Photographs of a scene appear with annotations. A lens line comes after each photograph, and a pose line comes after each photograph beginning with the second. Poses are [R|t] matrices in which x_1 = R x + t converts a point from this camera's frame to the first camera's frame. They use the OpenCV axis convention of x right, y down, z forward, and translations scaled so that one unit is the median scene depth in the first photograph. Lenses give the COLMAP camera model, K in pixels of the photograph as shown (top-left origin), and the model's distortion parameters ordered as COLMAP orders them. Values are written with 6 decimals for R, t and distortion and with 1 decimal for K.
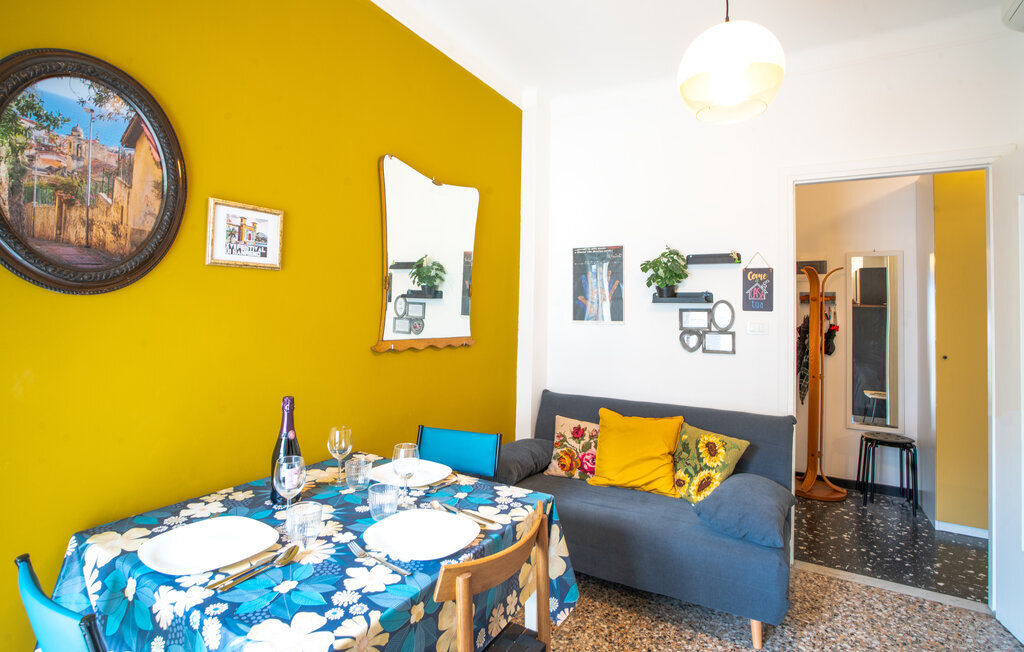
lens RADIAL K [[495.5, 0, 497.6], [0, 495.5, 309.9], [0, 0, 1]] dist [-0.049973, 0.018434]
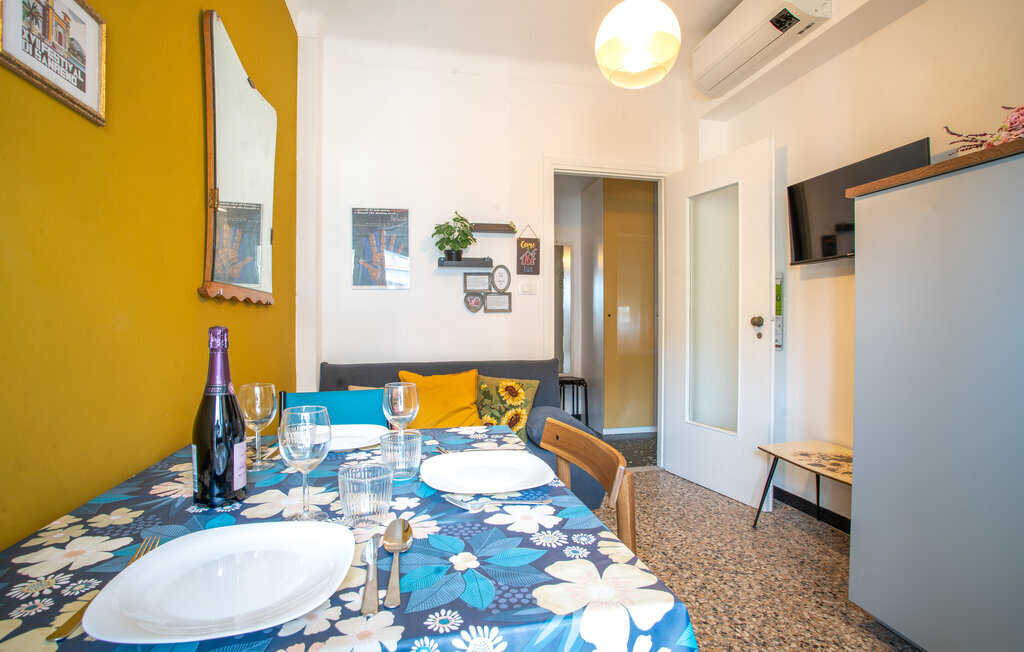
lens RADIAL K [[471.5, 0, 512.0], [0, 471.5, 326.0], [0, 0, 1]] dist [-0.050321, 0.015907]
pose [[0.736229, -0.036907, 0.675726, -0.283809], [0.014545, 0.999144, 0.038725, 0.084003], [-0.676576, -0.018682, 0.736135, 0.181434]]
